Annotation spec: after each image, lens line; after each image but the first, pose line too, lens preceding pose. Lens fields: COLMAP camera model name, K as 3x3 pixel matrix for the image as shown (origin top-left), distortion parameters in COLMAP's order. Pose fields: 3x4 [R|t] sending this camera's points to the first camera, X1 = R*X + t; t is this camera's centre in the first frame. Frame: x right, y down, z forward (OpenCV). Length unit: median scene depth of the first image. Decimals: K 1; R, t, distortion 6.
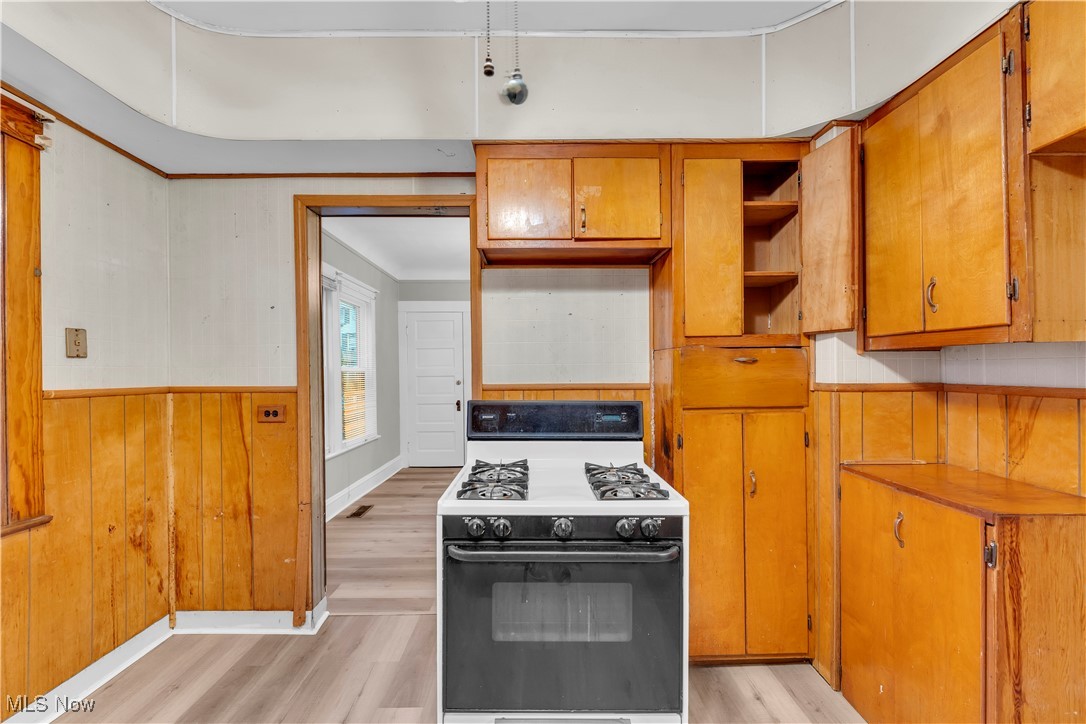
lens RADIAL K [[440.5, 0, 541.0], [0, 440.5, 367.5], [0, 0, 1]] dist [0.004012, -0.001134]
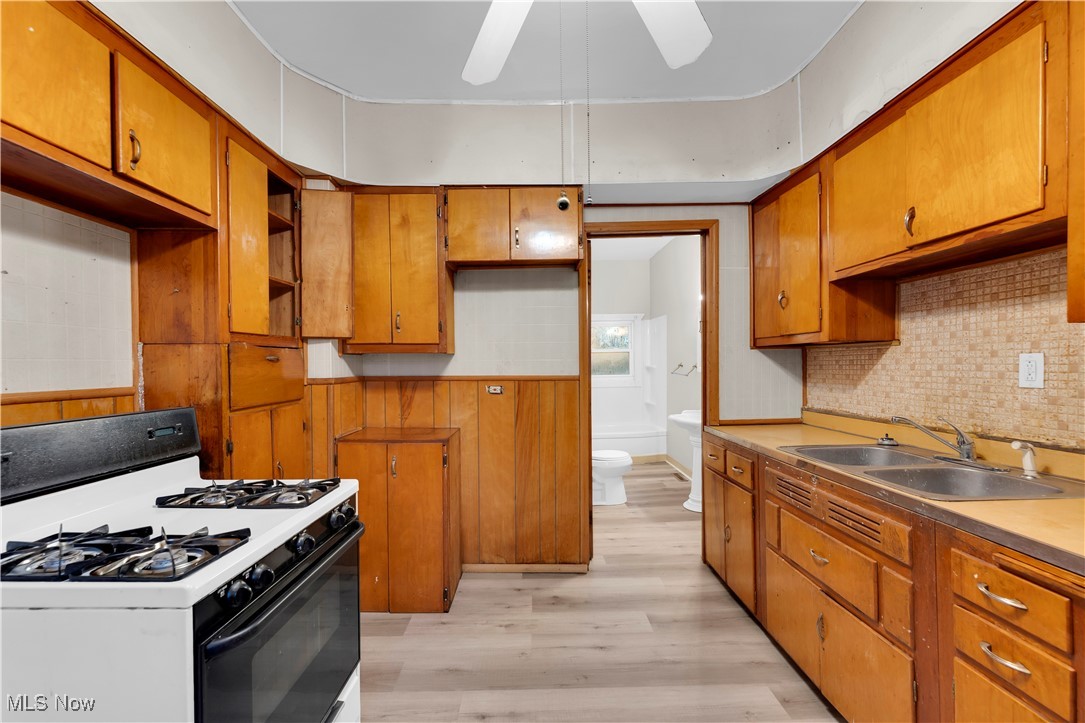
lens RADIAL K [[440.1, 0, 536.2], [0, 440.1, 367.9], [0, 0, 1]] dist [0.004012, -0.001134]
pose [[0.006632, -0.001569, 0.999977, -0.644605], [0.004868, 0.999987, 0.001537, 0.007250], [-0.999966, 0.004857, 0.006640, 0.392633]]
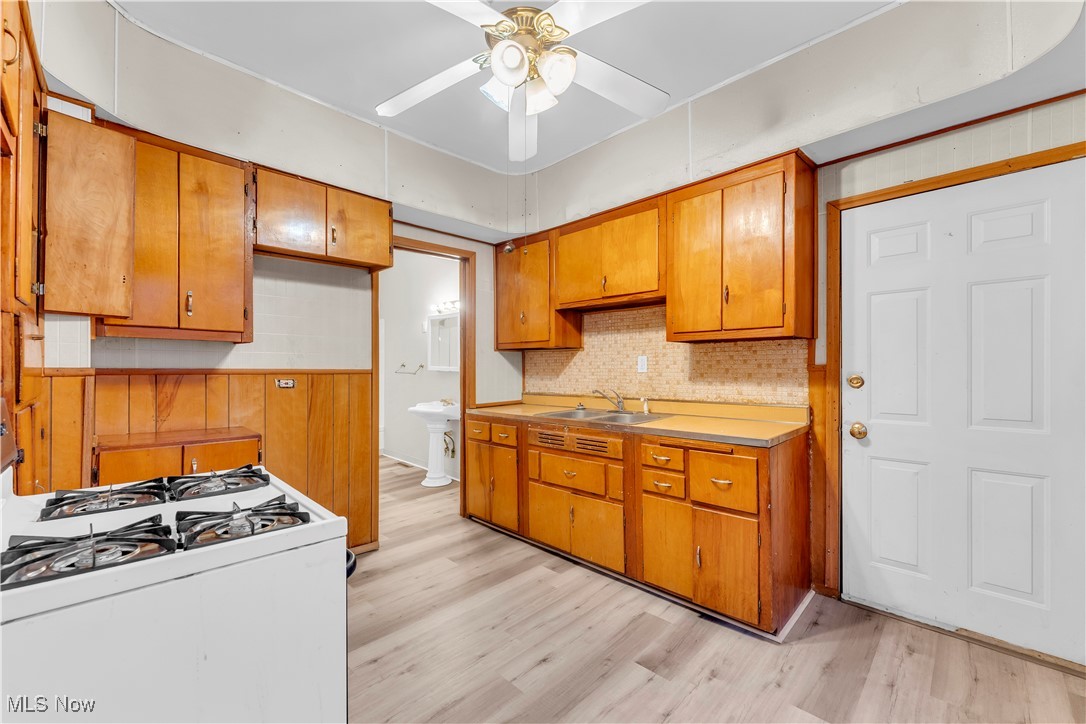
lens RADIAL K [[440.5, 0, 541.0], [0, 440.5, 365.1], [0, 0, 1]] dist [0.004012, -0.001134]
pose [[-0.696836, 0.012408, 0.717123, -0.770823], [0.002451, 0.999886, -0.014919, 0.048675], [-0.717226, -0.008638, -0.696787, 0.984058]]
